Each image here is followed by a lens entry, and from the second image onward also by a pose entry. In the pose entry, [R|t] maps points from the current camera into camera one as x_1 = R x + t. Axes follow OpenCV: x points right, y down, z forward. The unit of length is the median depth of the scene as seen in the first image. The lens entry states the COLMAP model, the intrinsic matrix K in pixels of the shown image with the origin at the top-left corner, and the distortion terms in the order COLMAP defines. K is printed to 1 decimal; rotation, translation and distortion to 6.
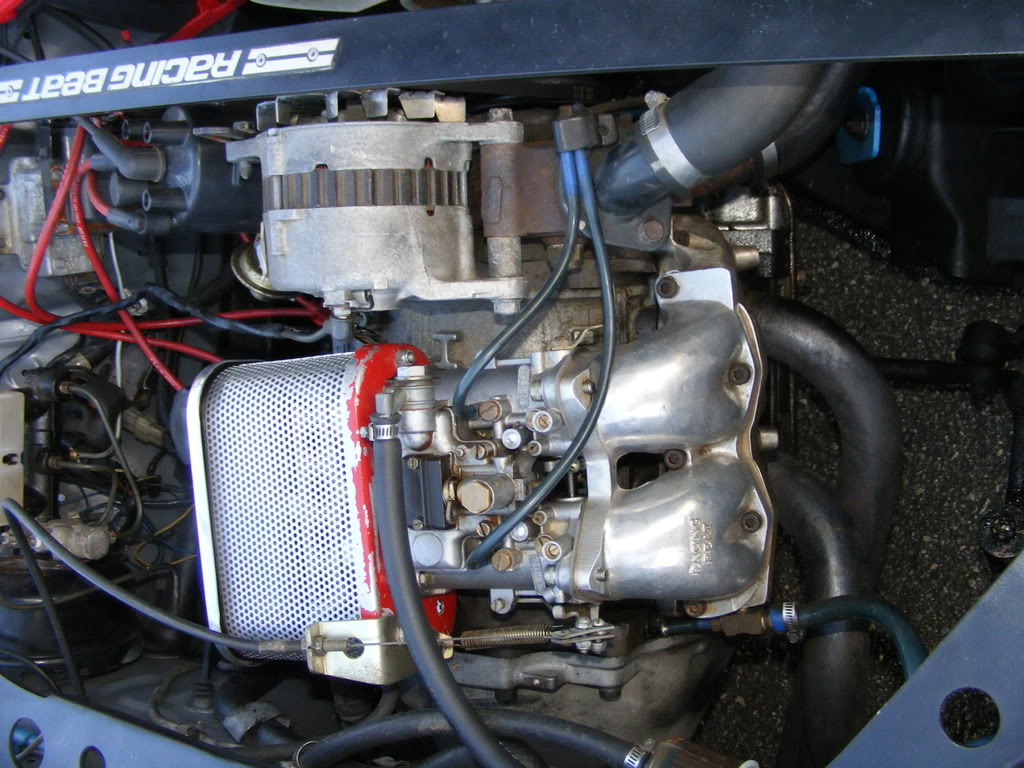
lens RADIAL K [[1105.9, 0, 512.0], [0, 1105.9, 384.0], [0, 0, 1]] dist [-0.246152, 0.248184]
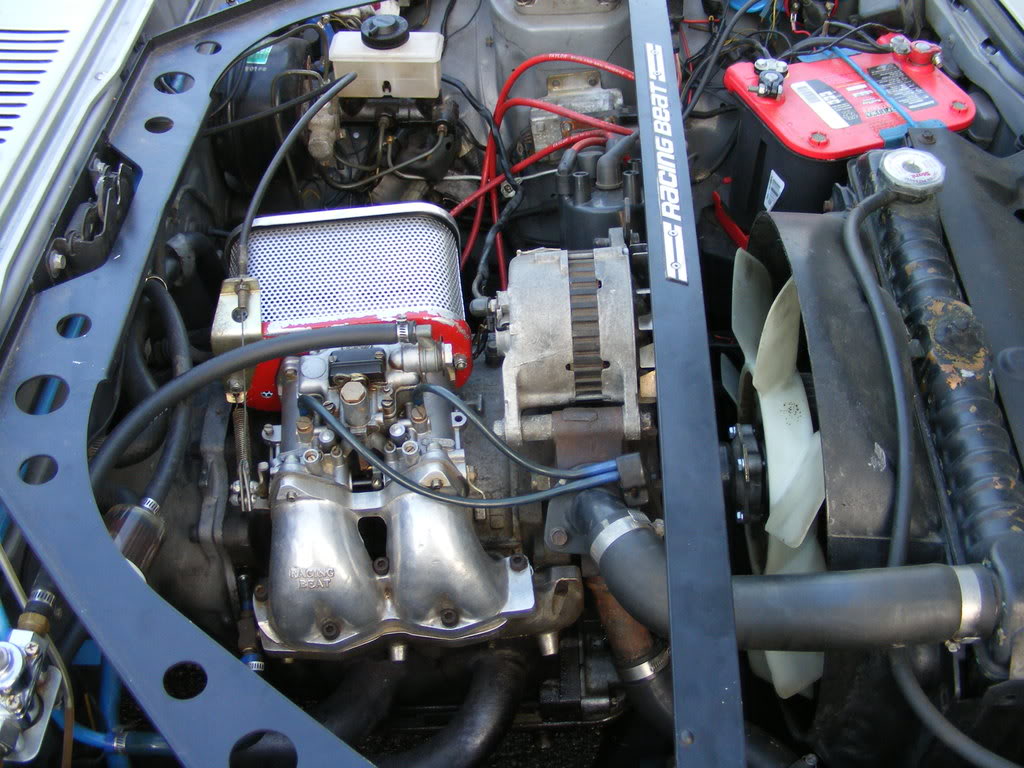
lens RADIAL K [[1044.1, 0, 512.0], [0, 1044.1, 384.0], [0, 0, 1]] dist [-0.192364, -0.000473]
pose [[0.016129, 0.978788, -0.204240, 0.196886], [-0.998782, 0.006245, -0.048948, -0.025648], [-0.046635, 0.204780, 0.977696, -0.220679]]
